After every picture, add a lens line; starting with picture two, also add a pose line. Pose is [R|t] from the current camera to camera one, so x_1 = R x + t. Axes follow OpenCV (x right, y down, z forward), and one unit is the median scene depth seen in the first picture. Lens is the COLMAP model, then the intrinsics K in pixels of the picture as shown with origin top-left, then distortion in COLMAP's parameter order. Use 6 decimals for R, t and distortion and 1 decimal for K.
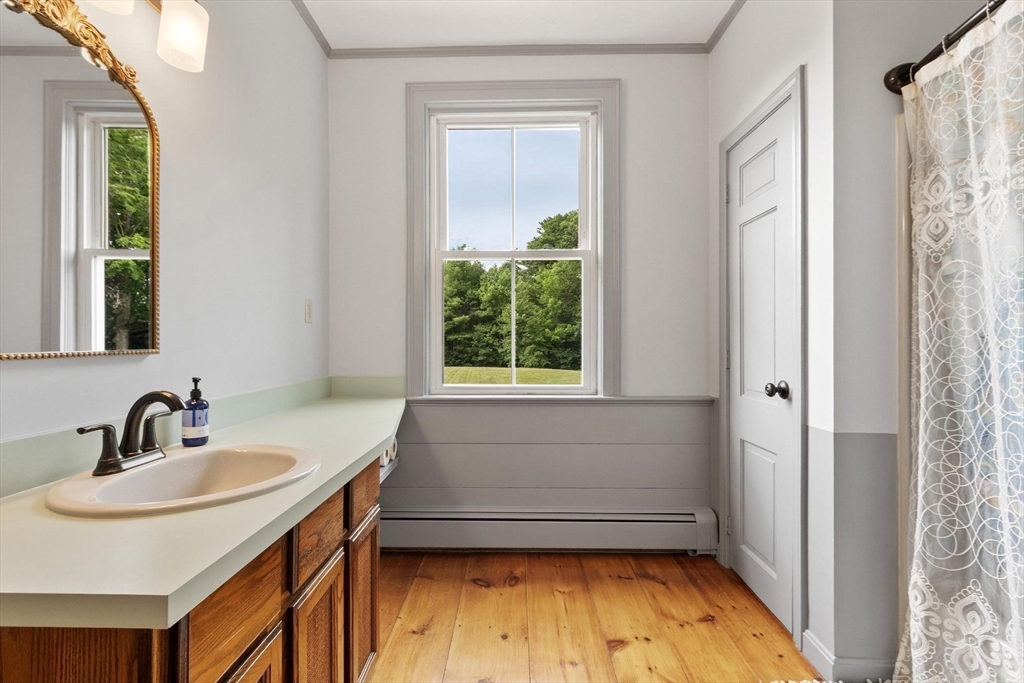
lens RADIAL K [[460.0, 0, 513.2], [0, 460.0, 338.4], [0, 0, 1]] dist [0.002988, -0.000978]
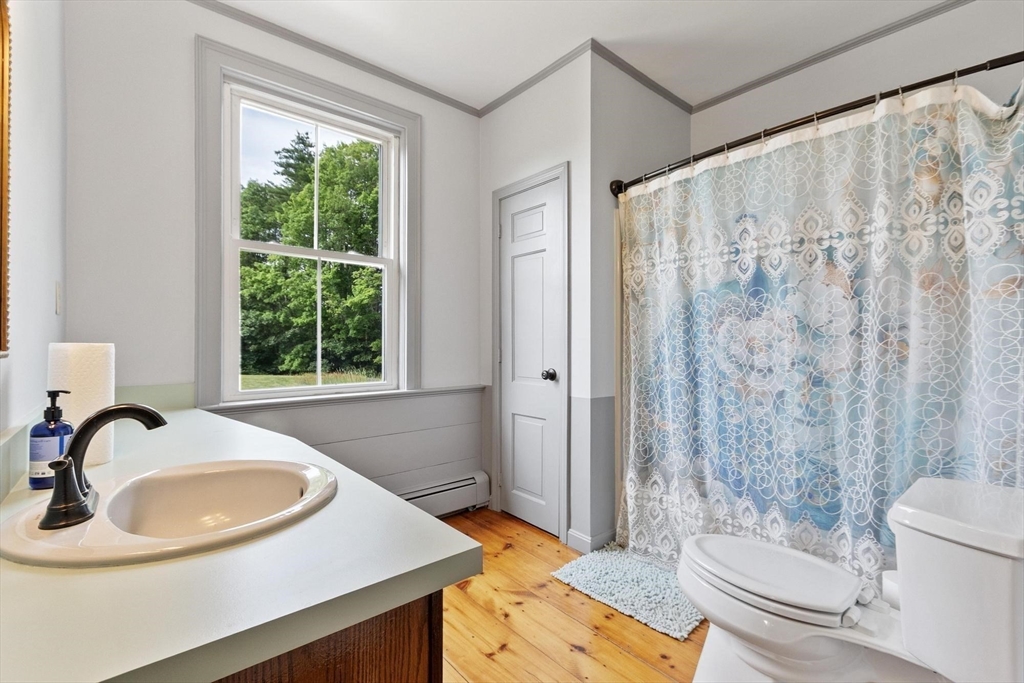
lens RADIAL K [[460.0, 0, 486.4], [0, 460.0, 342.3], [0, 0, 1]] dist [0.002988, -0.000978]
pose [[0.757066, 0.001807, 0.653336, -0.610116], [-0.004538, 0.999987, 0.002493, 0.005693], [-0.653323, -0.004853, 0.757064, 0.021498]]
